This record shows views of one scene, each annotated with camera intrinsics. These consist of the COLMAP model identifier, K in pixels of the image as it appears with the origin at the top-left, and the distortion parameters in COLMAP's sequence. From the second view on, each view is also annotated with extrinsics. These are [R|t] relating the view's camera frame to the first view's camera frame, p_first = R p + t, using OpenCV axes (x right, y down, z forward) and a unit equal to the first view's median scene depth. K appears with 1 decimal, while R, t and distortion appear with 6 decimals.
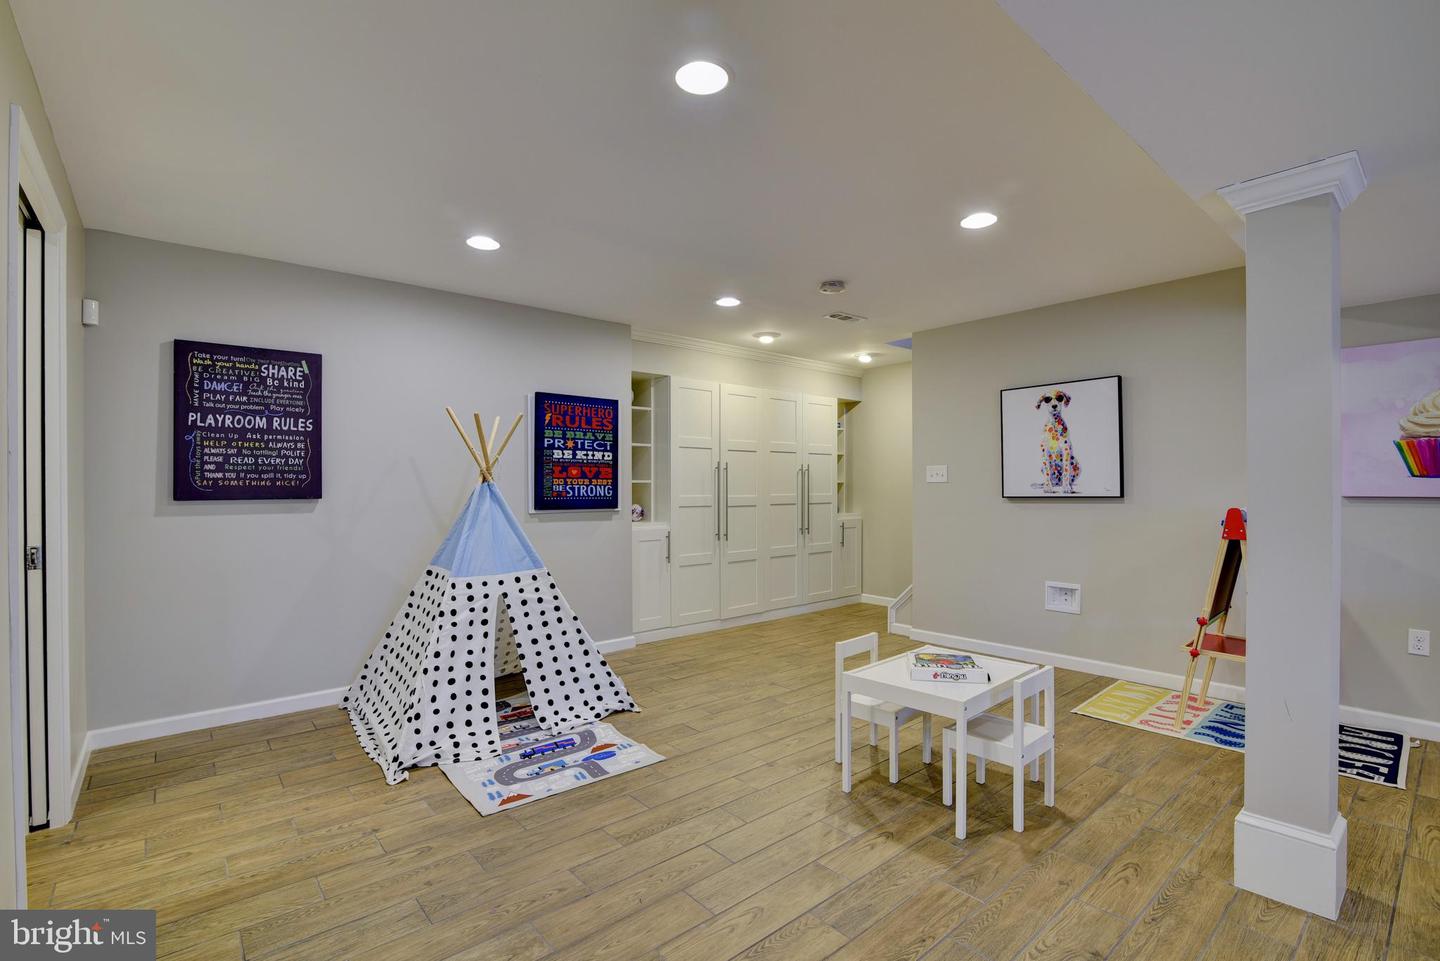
lens RADIAL K [[661.7, 0, 722.1], [0, 661.7, 488.2], [0, 0, 1]] dist [-0.020872, 0.000300]
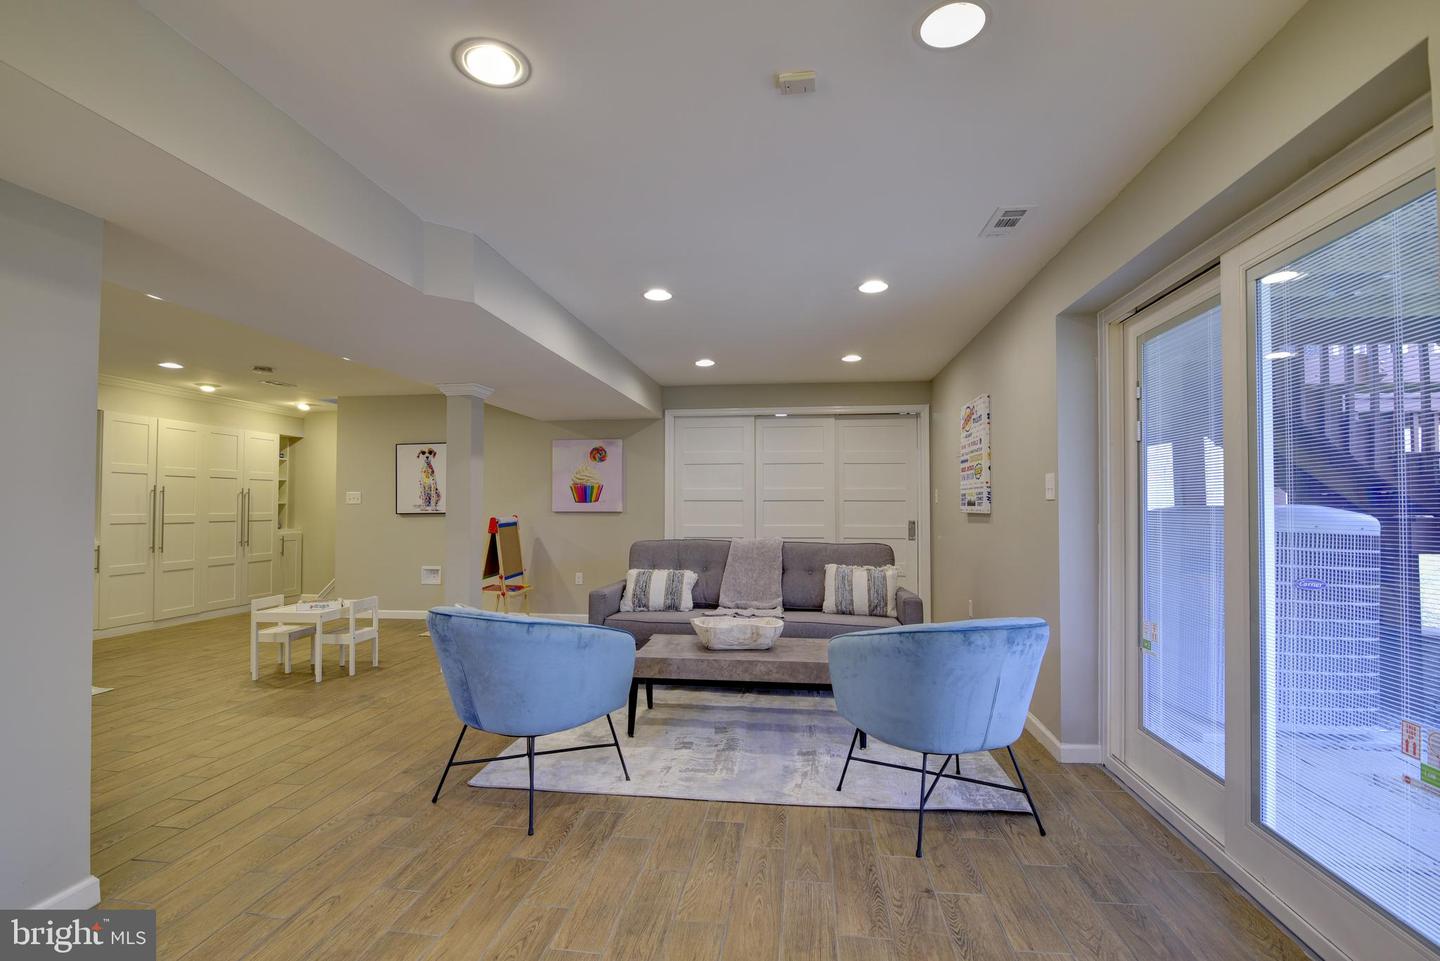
lens RADIAL K [[661.7, 0, 722.1], [0, 661.7, 488.2], [0, 0, 1]] dist [-0.020872, 0.000300]
pose [[0.745184, 0.019633, 0.666570, -0.026428], [0.001190, 0.999526, -0.030770, 0.001926], [-0.666858, 0.023723, 0.744807, -0.546133]]
